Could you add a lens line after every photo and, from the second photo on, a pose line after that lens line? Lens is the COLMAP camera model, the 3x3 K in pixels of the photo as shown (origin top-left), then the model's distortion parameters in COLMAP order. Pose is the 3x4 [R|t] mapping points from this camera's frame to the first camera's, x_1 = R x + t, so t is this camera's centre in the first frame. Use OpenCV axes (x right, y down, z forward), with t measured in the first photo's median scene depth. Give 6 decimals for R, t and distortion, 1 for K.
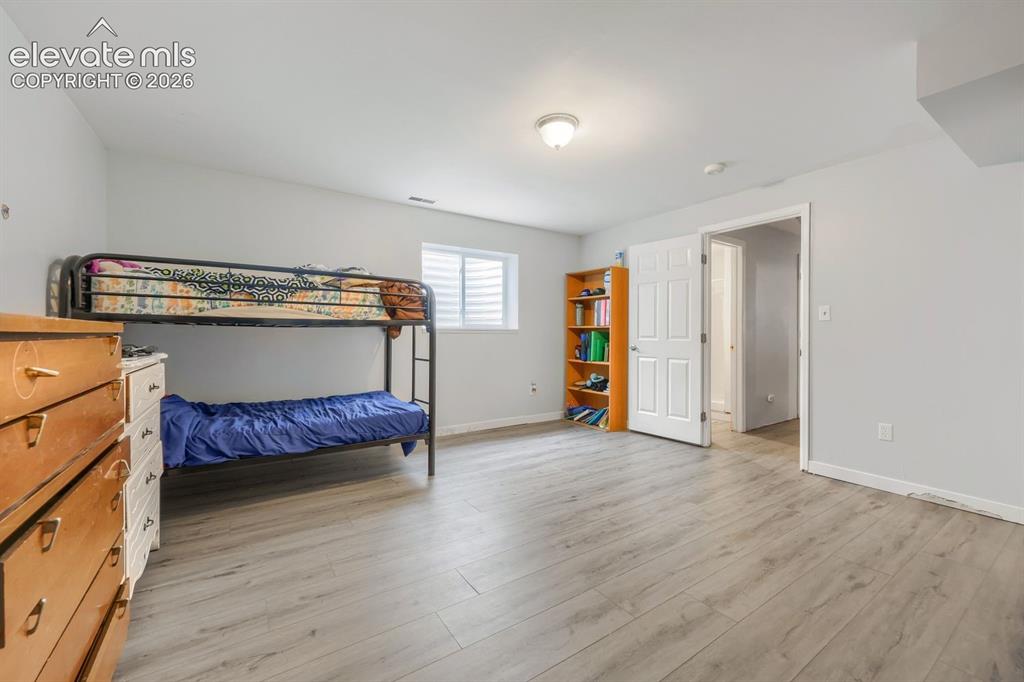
lens RADIAL K [[411.9, 0, 510.9], [0, 411.9, 337.0], [0, 0, 1]] dist [0.010828, 0.000122]
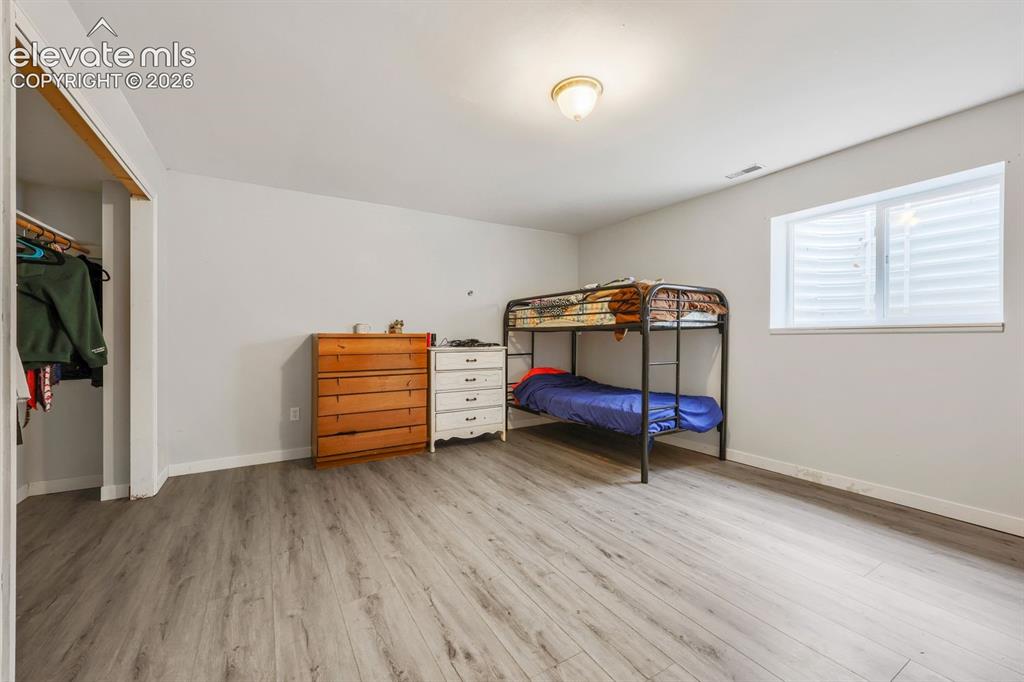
lens RADIAL K [[411.9, 0, 510.9], [0, 411.9, 337.0], [0, 0, 1]] dist [0.010828, 0.000122]
pose [[-0.049519, -0.005984, -0.998755, 0.936214], [-0.005156, 0.999970, -0.005736, 0.002216], [0.998760, 0.004866, -0.049548, 0.875589]]
